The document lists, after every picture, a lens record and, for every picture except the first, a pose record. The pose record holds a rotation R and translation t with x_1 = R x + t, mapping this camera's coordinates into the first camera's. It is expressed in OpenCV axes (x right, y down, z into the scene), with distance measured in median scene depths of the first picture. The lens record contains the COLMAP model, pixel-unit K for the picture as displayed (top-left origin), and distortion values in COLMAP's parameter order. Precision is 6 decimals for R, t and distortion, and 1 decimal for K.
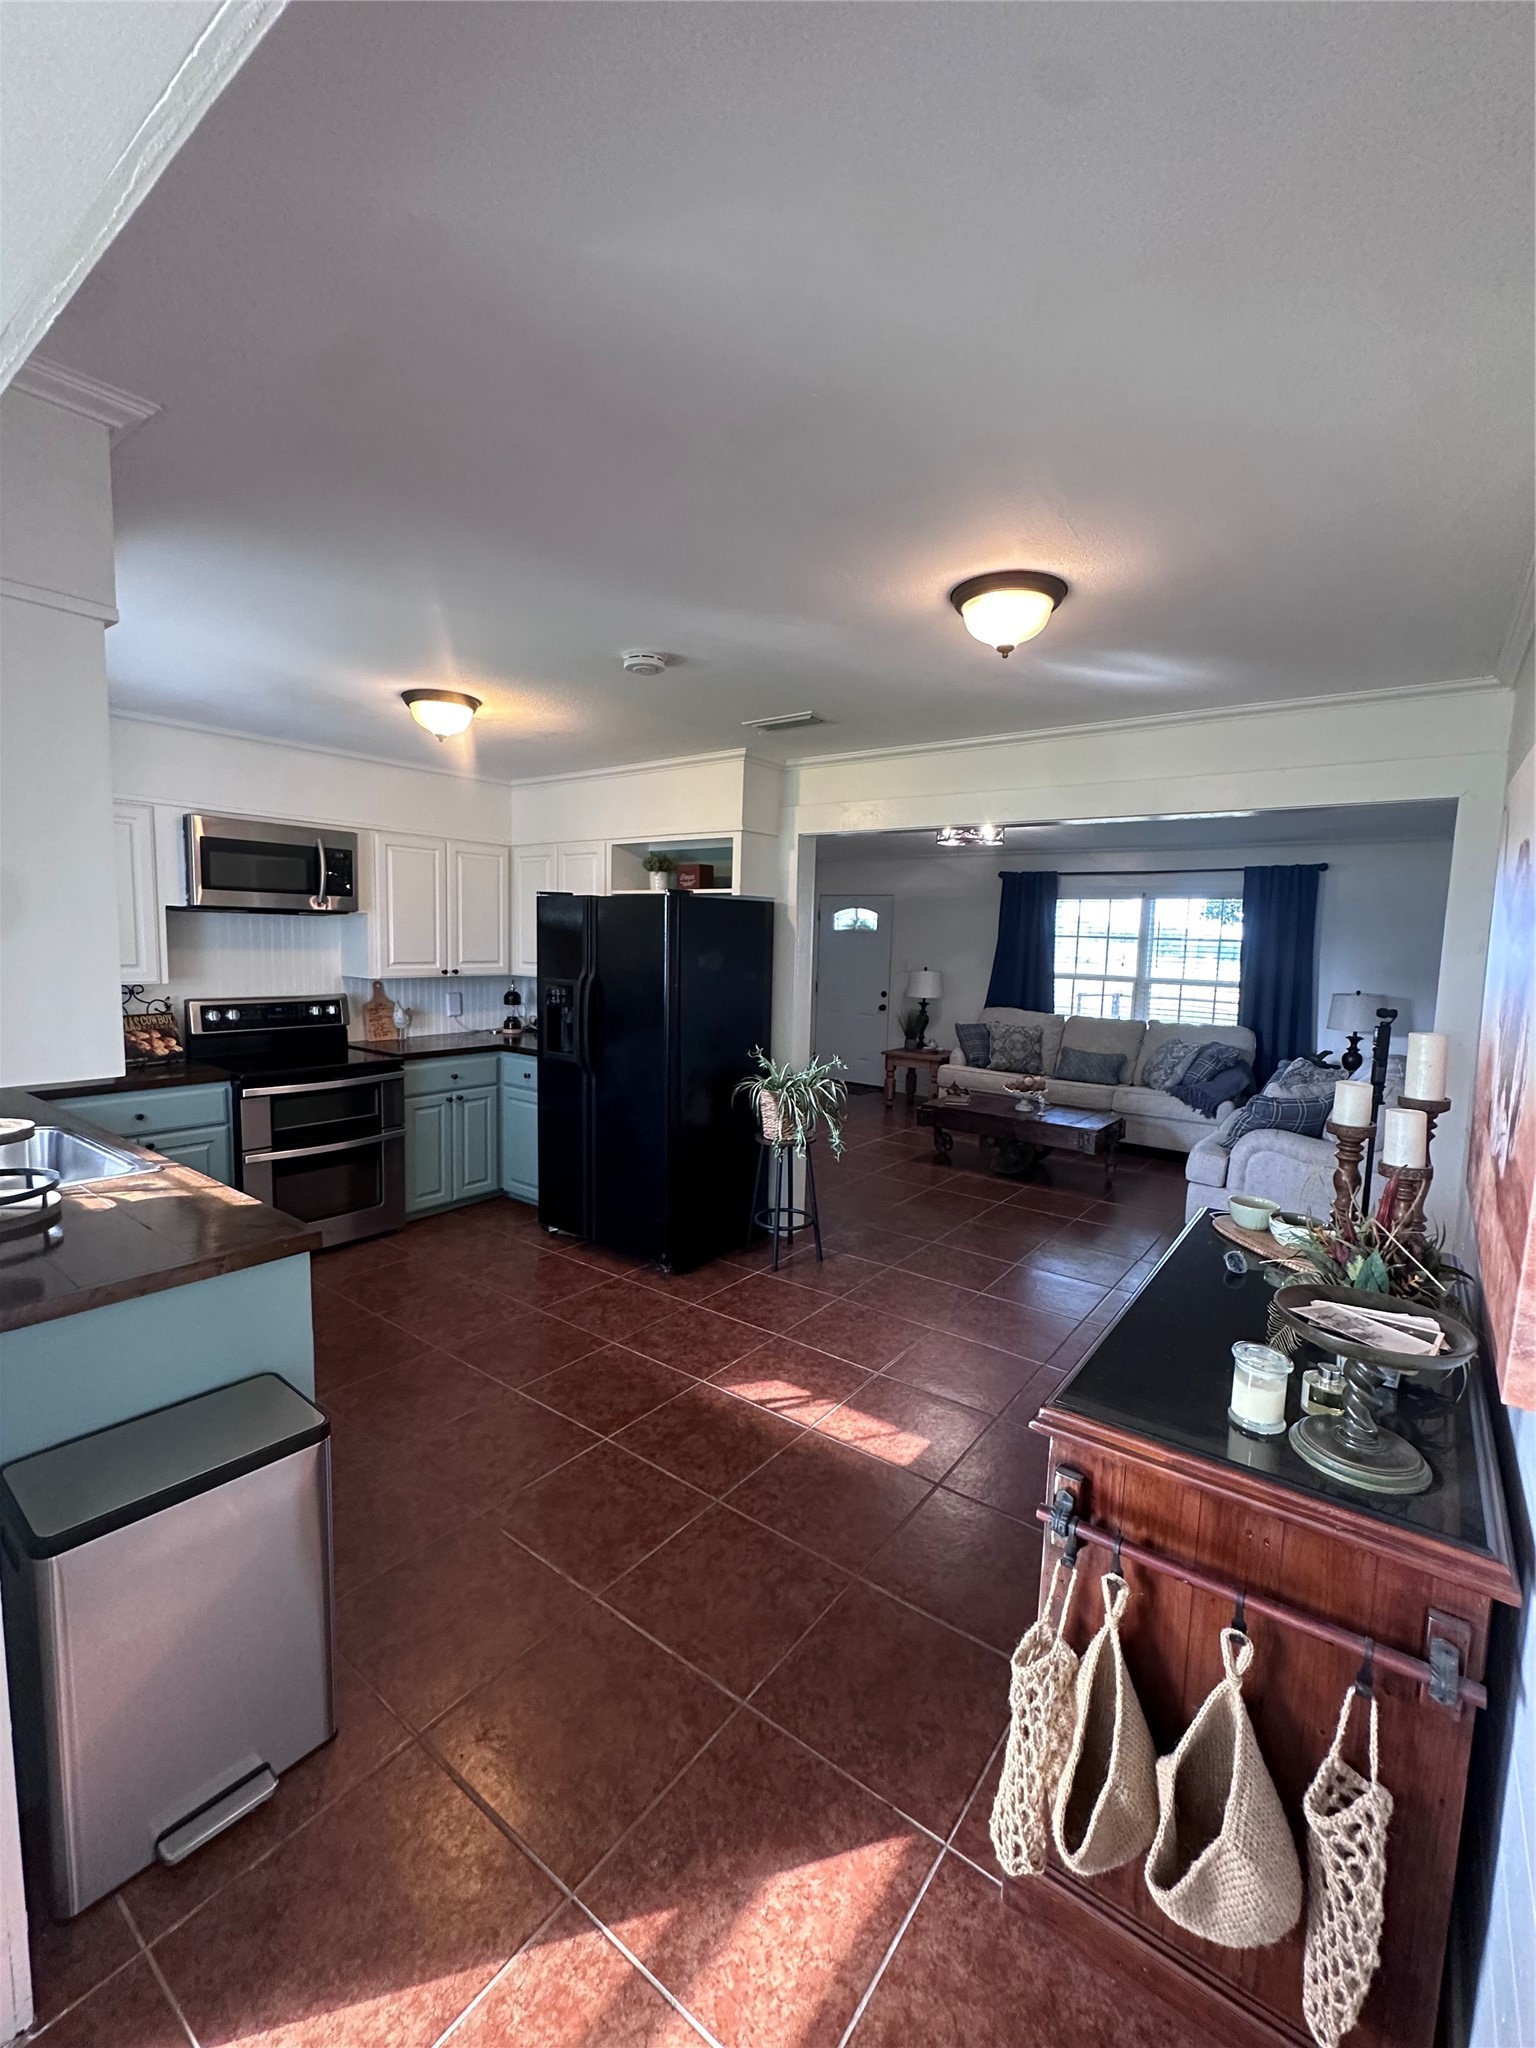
lens RADIAL K [[855.6, 0, 771.3], [0, 855.6, 1024.6], [0, 0, 1]] dist [-0.001533, -0.000177]
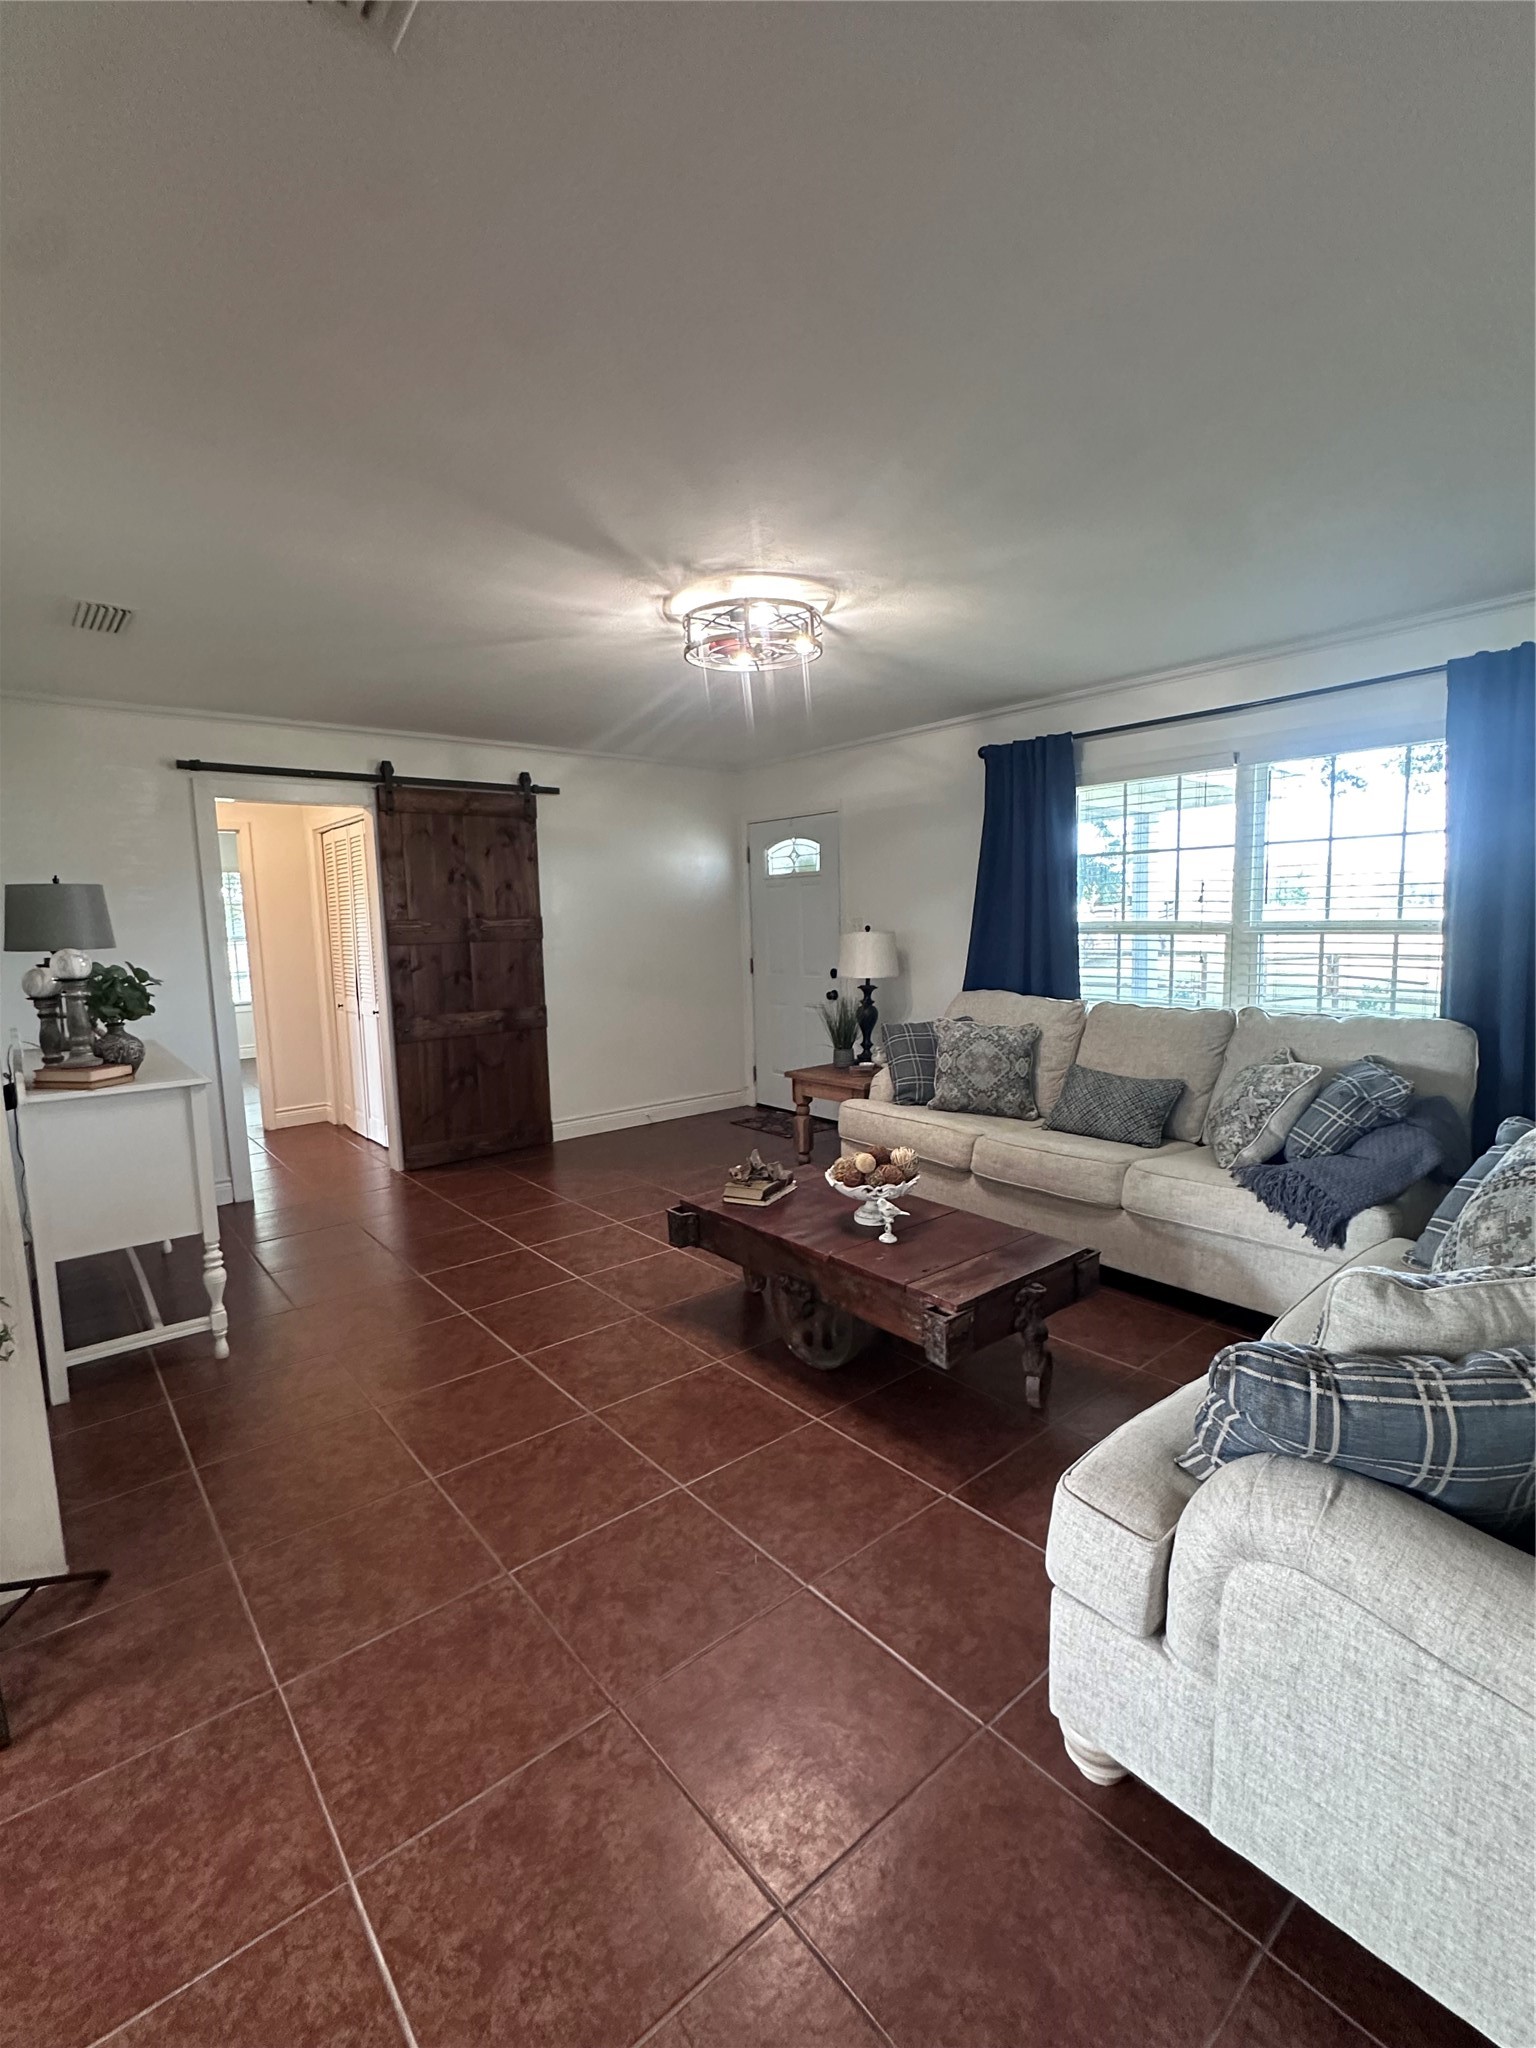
lens RADIAL K [[920.8, 0, 767.6], [0, 920.8, 1023.8], [0, 0, 1]] dist [-0.005283, 0.000508]
pose [[0.971911, -0.026132, -0.233893, 0.290665], [0.029952, 0.999469, 0.012792, -0.011258], [0.233434, -0.019439, 0.972178, 0.411696]]
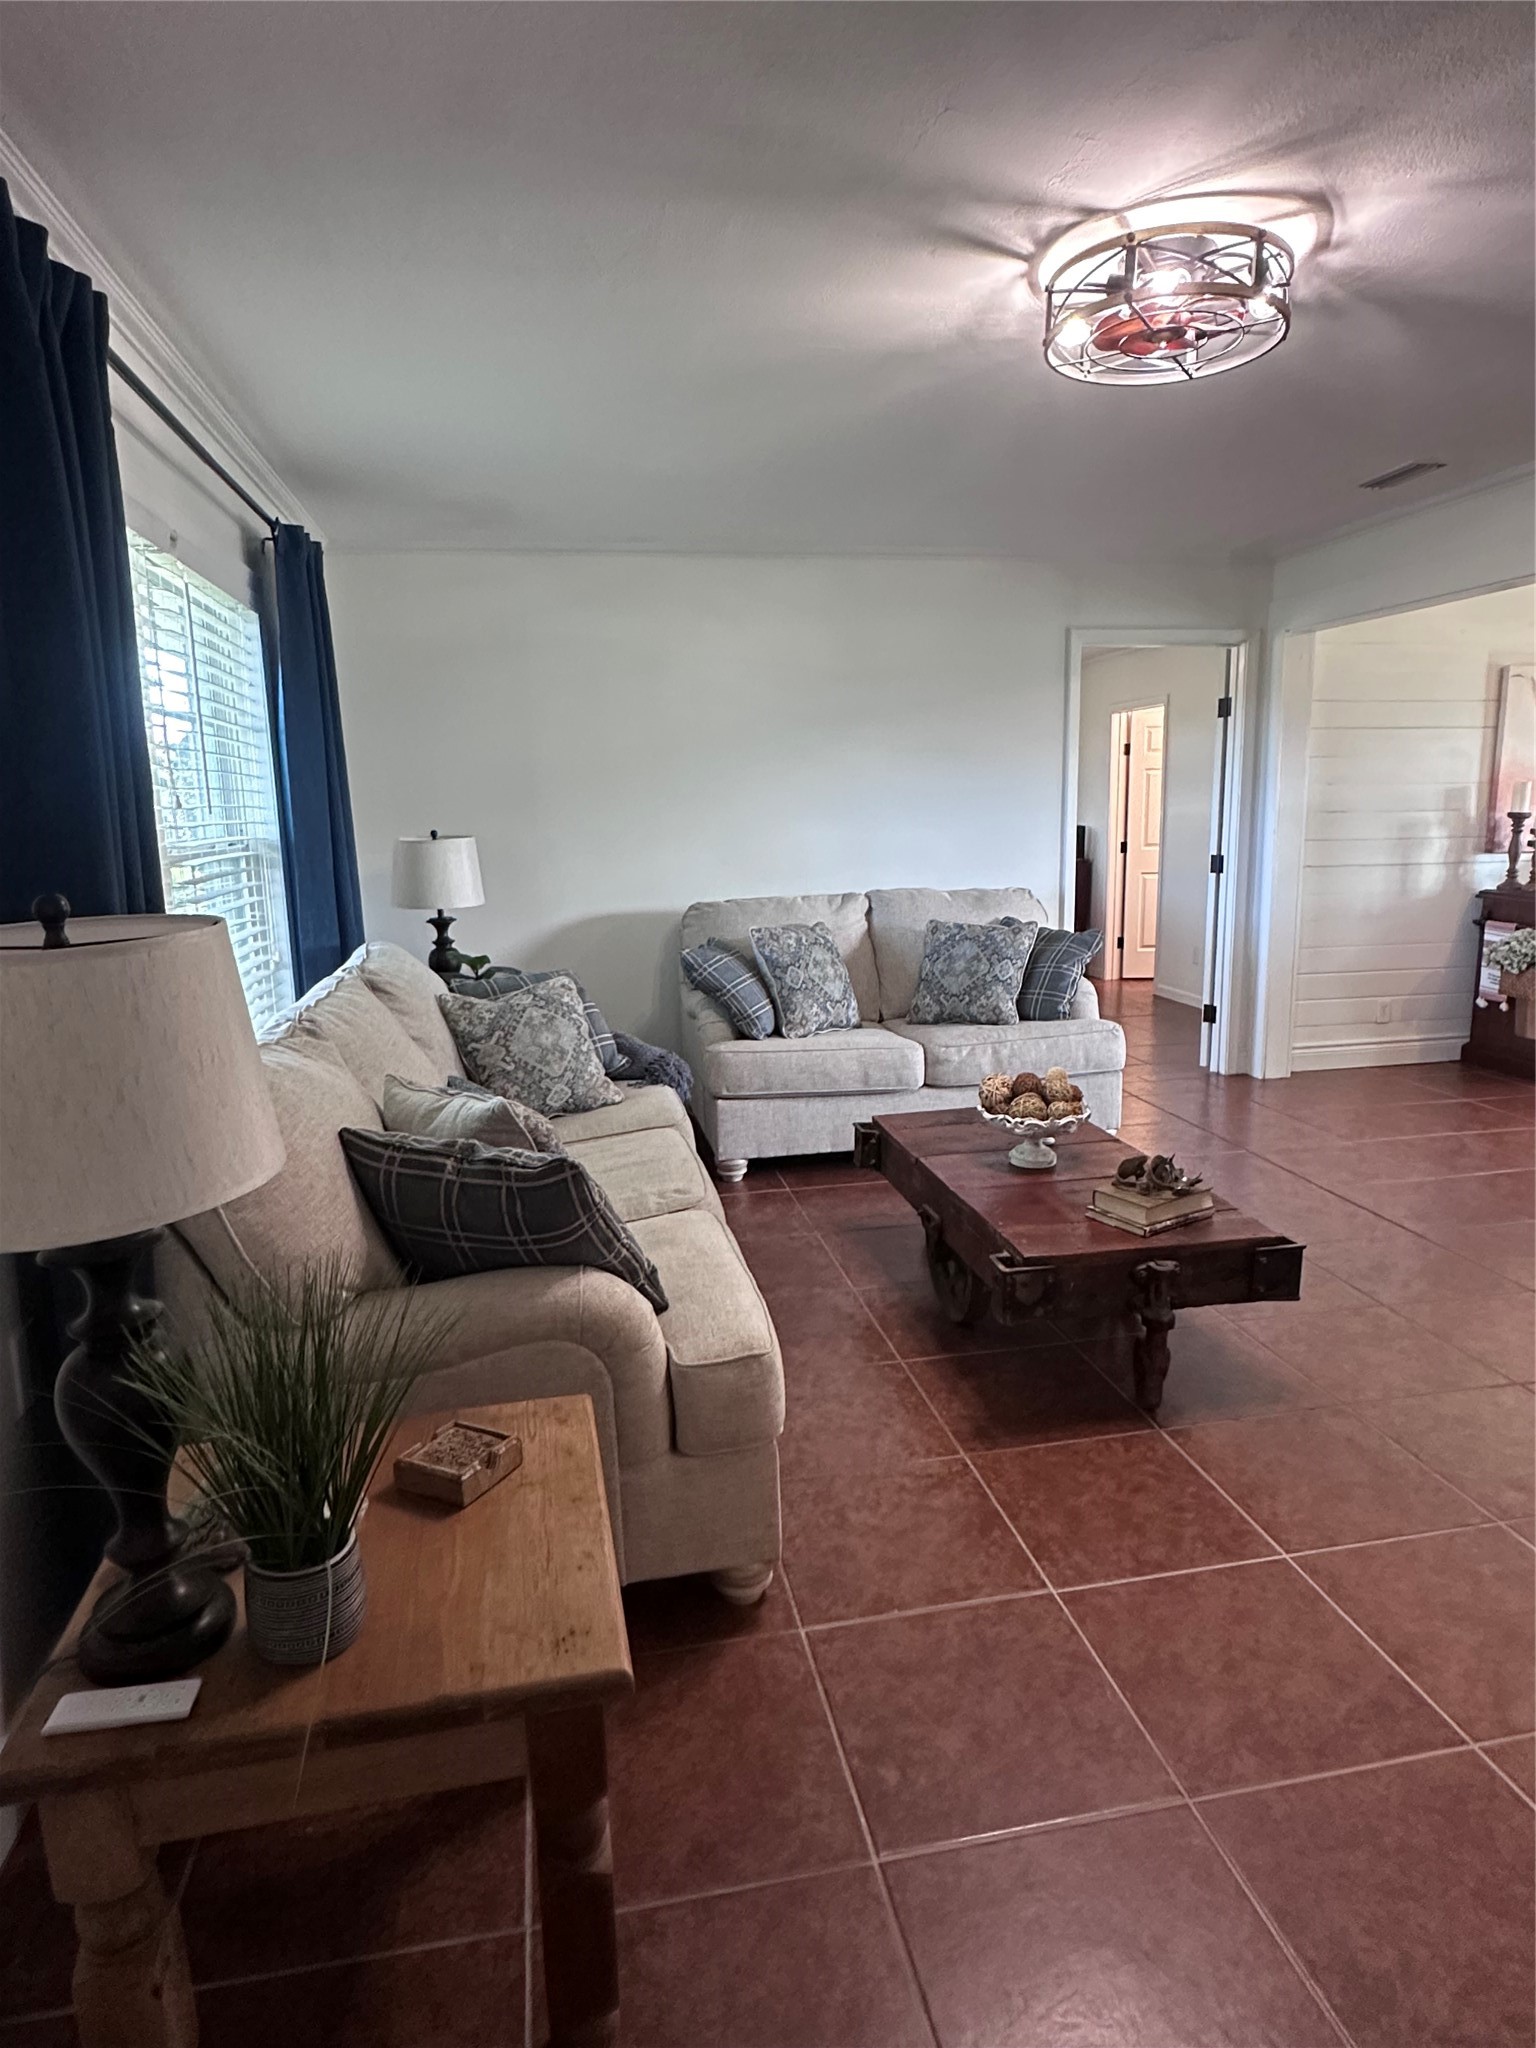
lens RADIAL K [[1185.7, 0, 755.5], [0, 1185.7, 1024.2], [0, 0, 1]] dist [-0.007033, 0.003500]
pose [[-0.731286, -0.137098, 0.668151, 0.031766], [0.072561, 0.958394, 0.276071, -0.093271], [-0.678201, 0.250368, -0.690912, 1.163469]]
